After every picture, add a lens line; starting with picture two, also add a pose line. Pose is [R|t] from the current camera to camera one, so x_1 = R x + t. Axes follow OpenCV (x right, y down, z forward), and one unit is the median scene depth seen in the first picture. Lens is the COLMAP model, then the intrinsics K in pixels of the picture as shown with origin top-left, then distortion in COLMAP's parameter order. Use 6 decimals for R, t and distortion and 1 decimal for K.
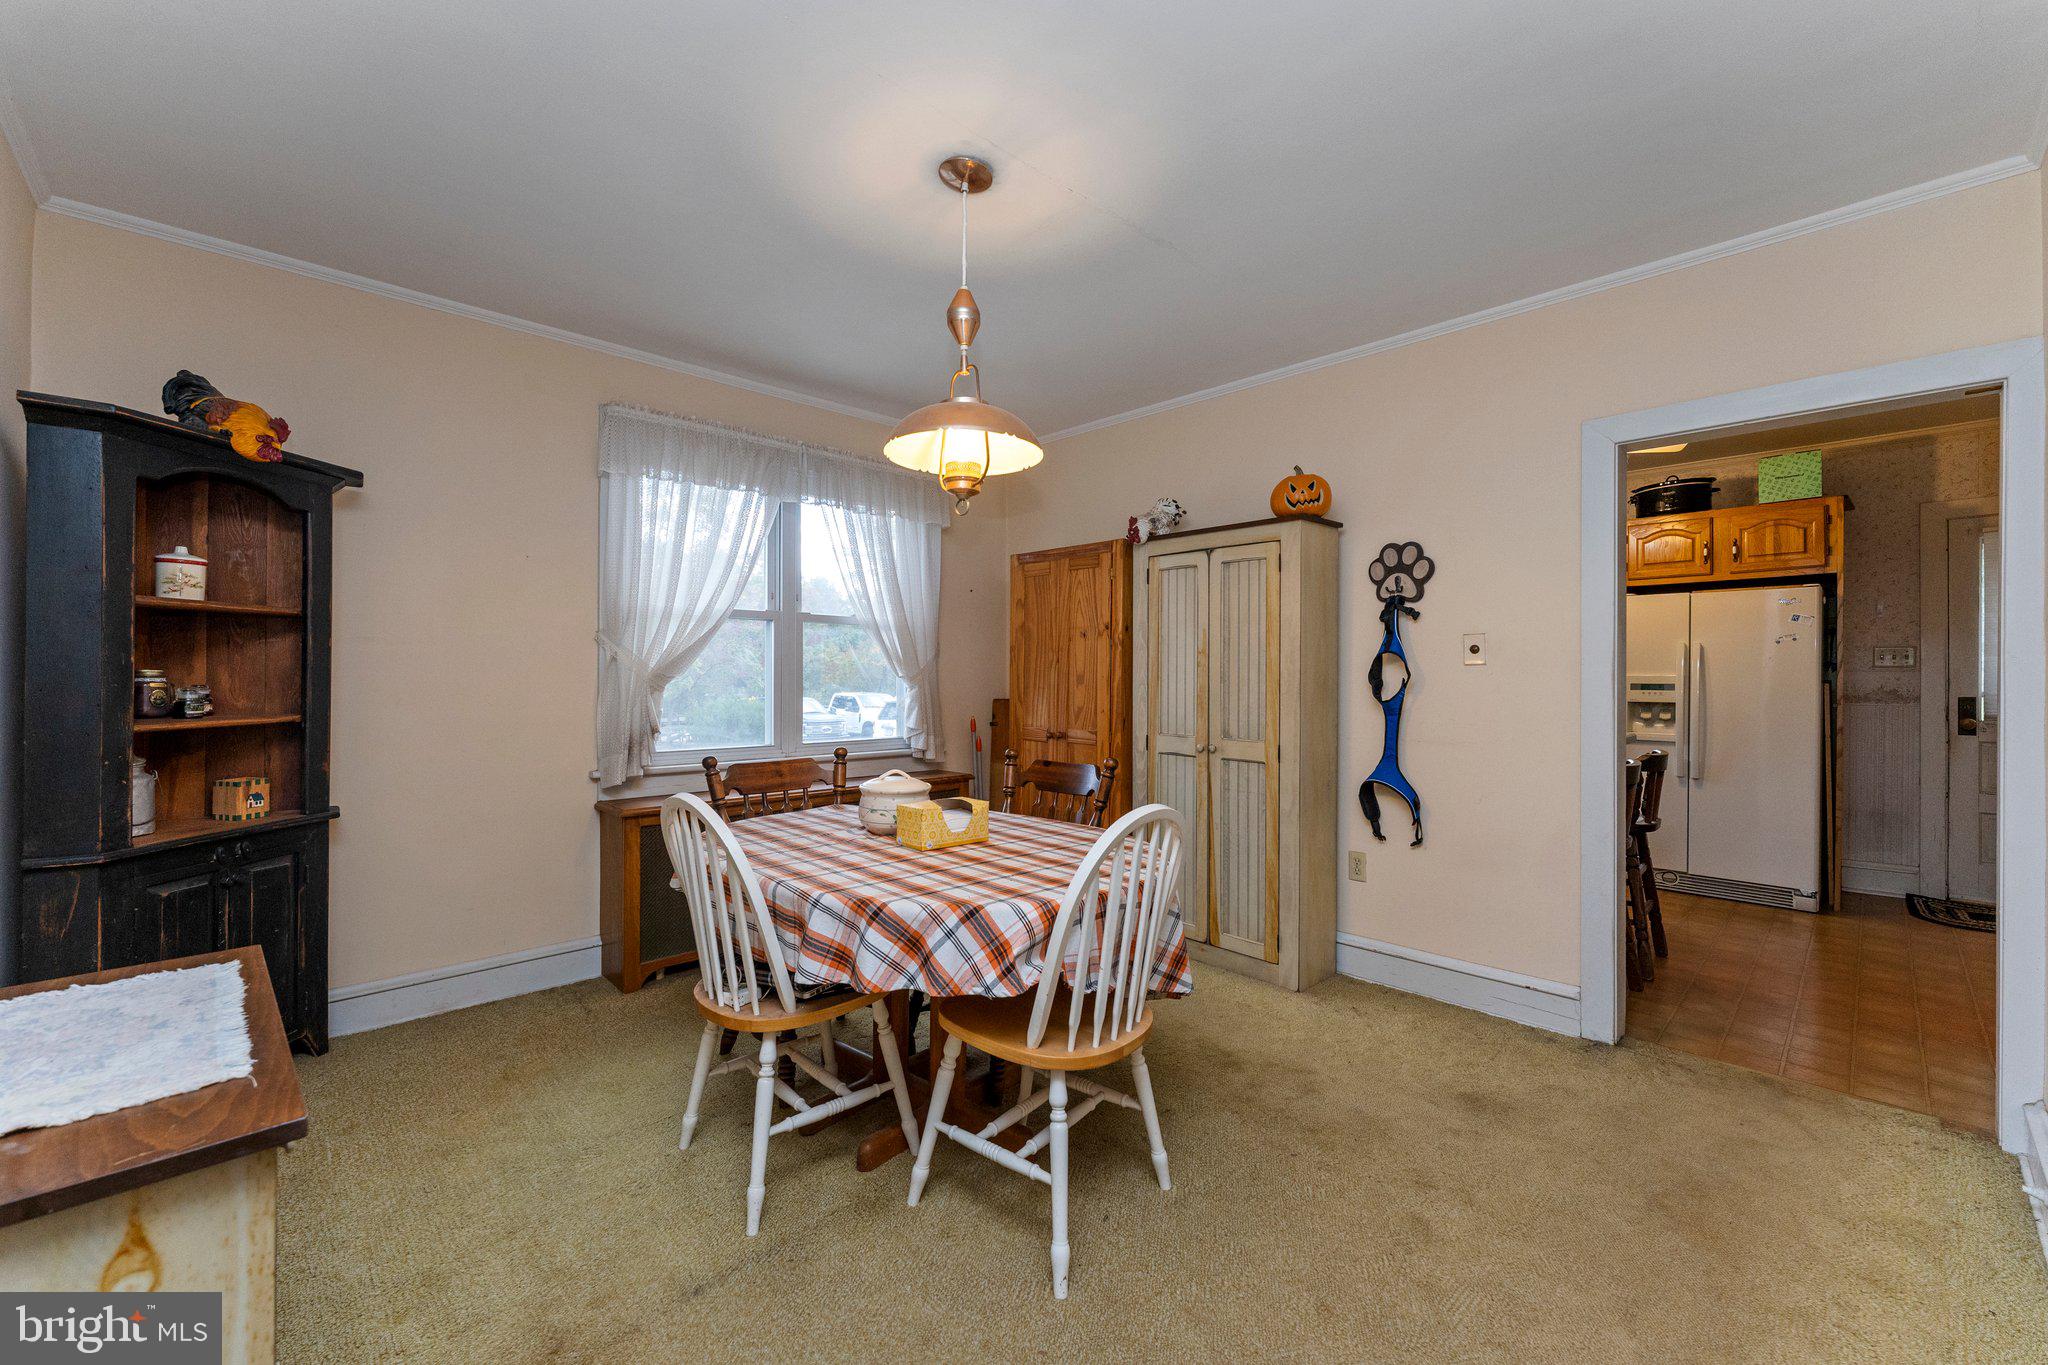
lens RADIAL K [[814.6, 0, 1015.6], [0, 814.6, 673.0], [0, 0, 1]] dist [-0.002175, -0.000027]
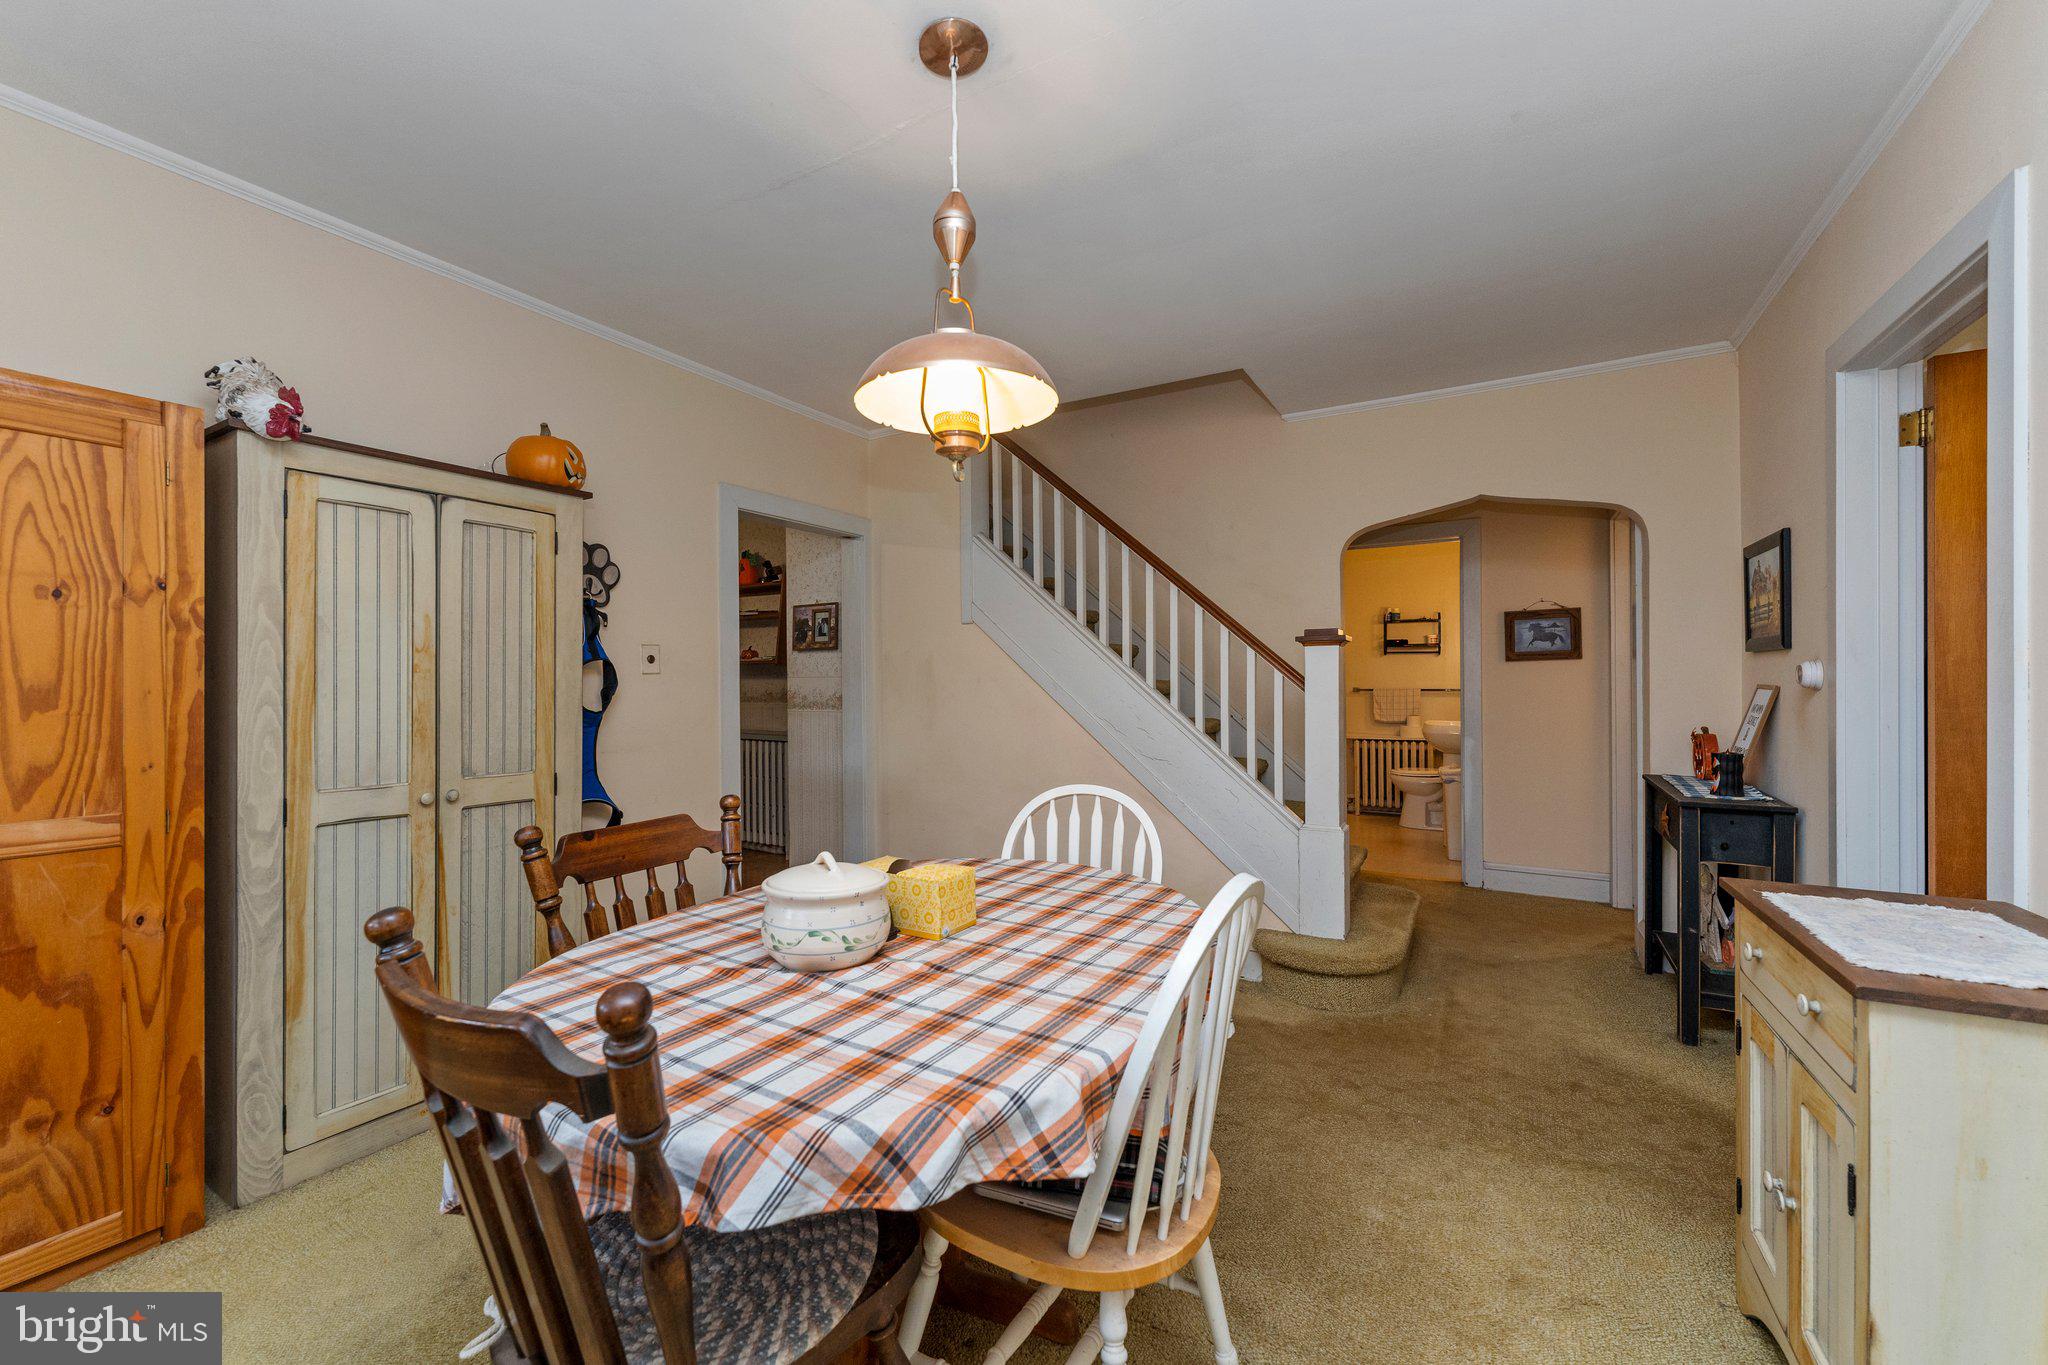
lens RADIAL K [[814.6, 0, 1021.2], [0, 814.6, 675.8], [0, 0, 1]] dist [-0.002175, -0.000027]
pose [[-0.272811, 0.003580, 0.962061, -0.541669], [-0.000212, 0.999993, -0.003781, -0.003058], [-0.962068, -0.001236, -0.272808, 0.748754]]
